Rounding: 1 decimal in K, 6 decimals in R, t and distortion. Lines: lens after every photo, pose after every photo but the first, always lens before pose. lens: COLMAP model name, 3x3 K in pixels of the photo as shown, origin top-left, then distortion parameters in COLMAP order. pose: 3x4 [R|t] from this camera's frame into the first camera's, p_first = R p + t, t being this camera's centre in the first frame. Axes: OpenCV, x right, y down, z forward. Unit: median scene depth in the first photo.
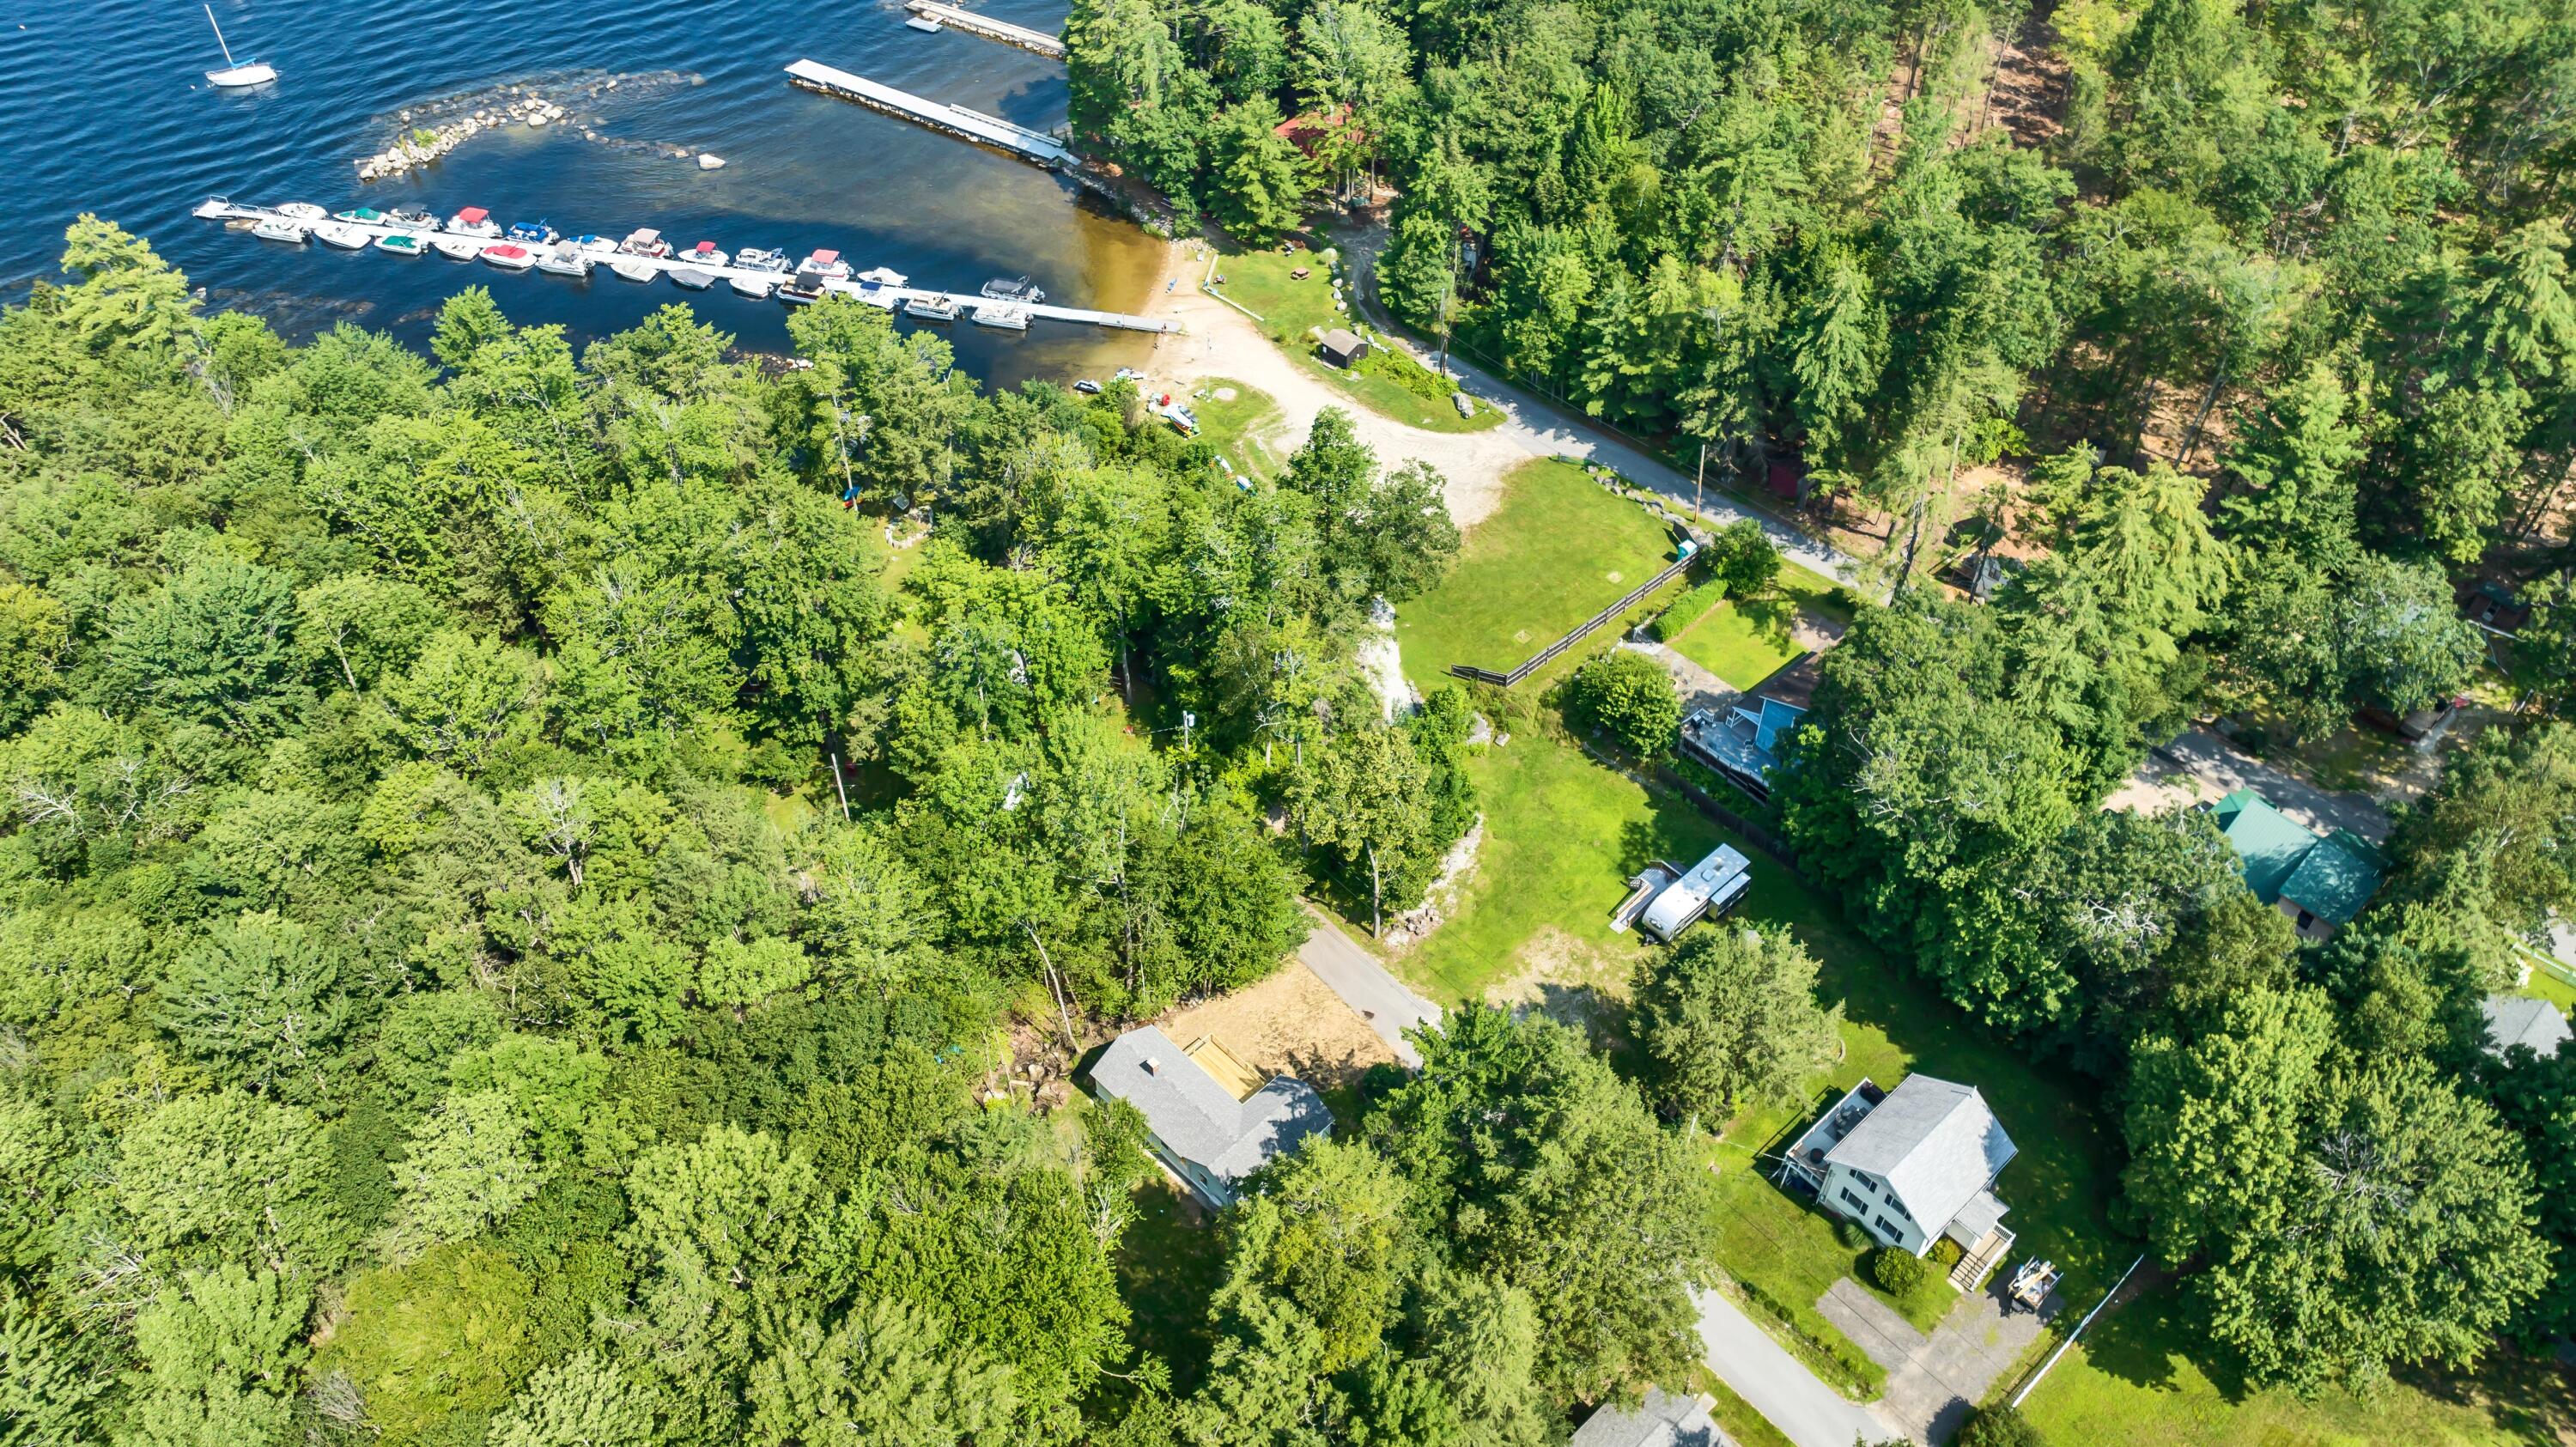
lens RADIAL K [[1805.5, 0, 1302.8], [0, 1805.5, 724.0], [0, 0, 1]] dist [-0.029134, 0.025350]
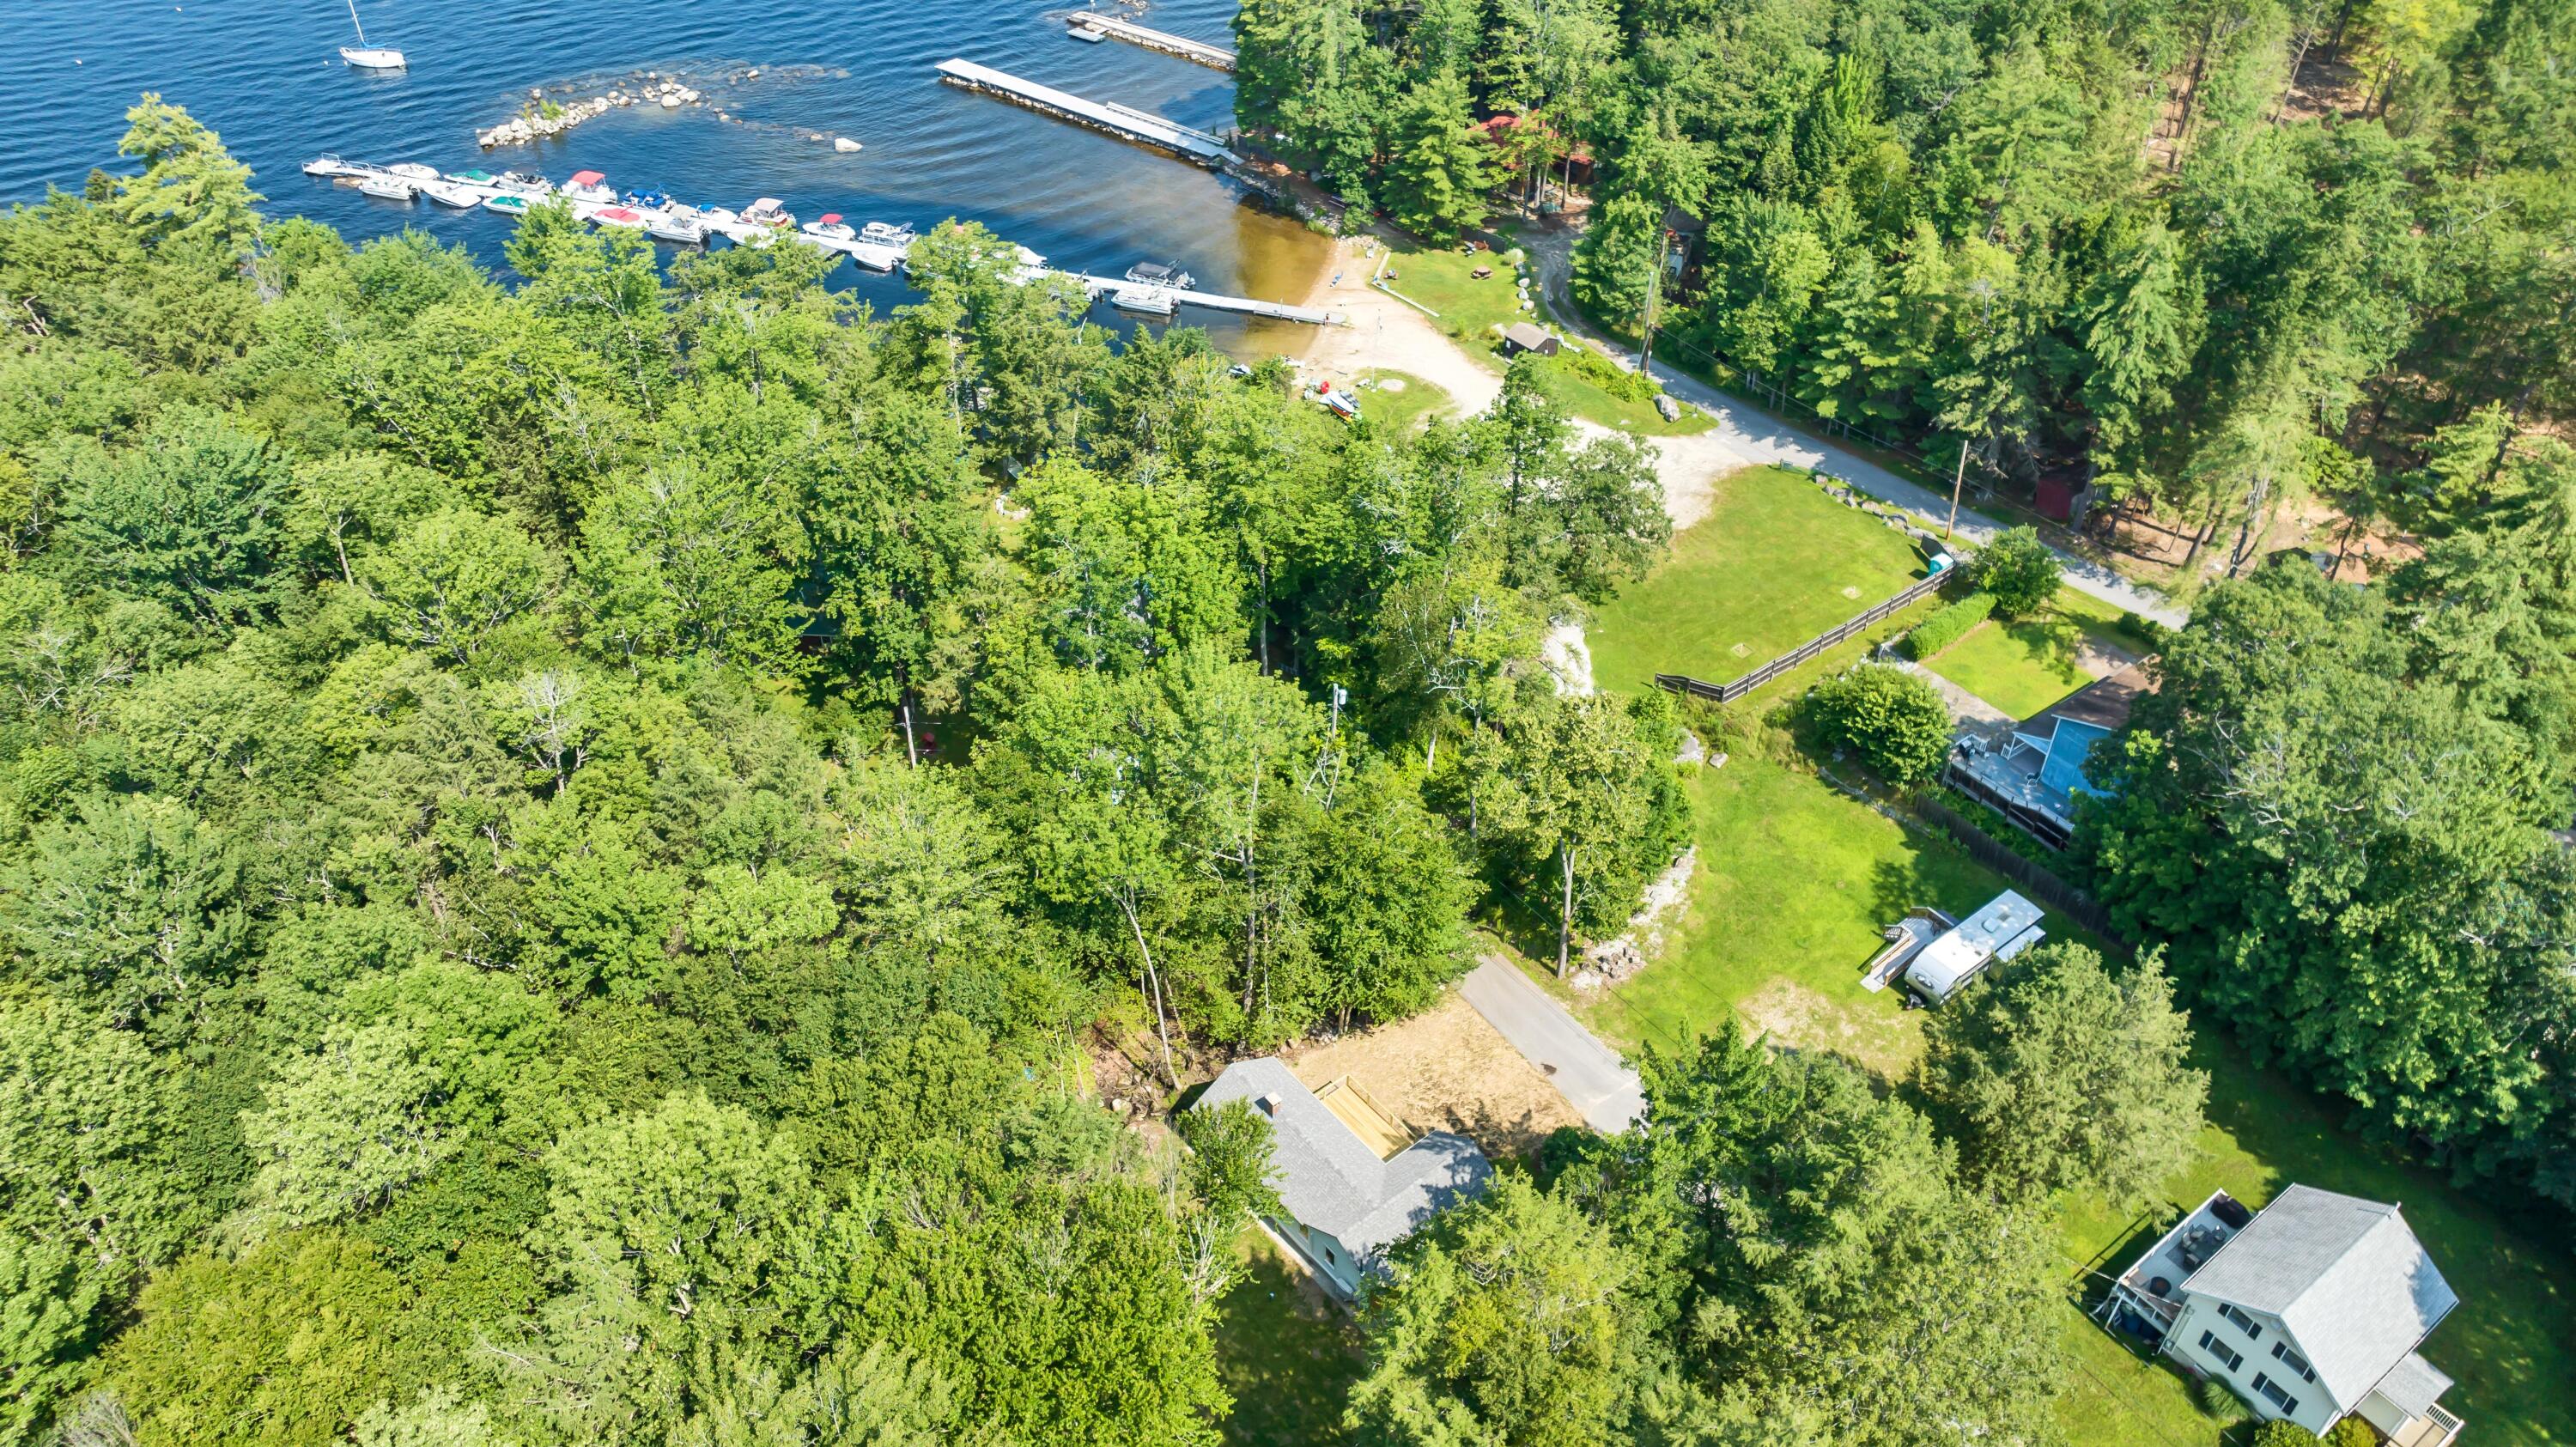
lens RADIAL K [[1805.5, 0, 1302.1], [0, 1805.5, 722.5], [0, 0, 1]] dist [-0.029134, 0.025350]
pose [[0.995987, 0.059942, -0.066466, -0.026773], [-0.065836, 0.993732, -0.090350, 0.087978], [0.060633, 0.094363, 0.993690, 0.200683]]
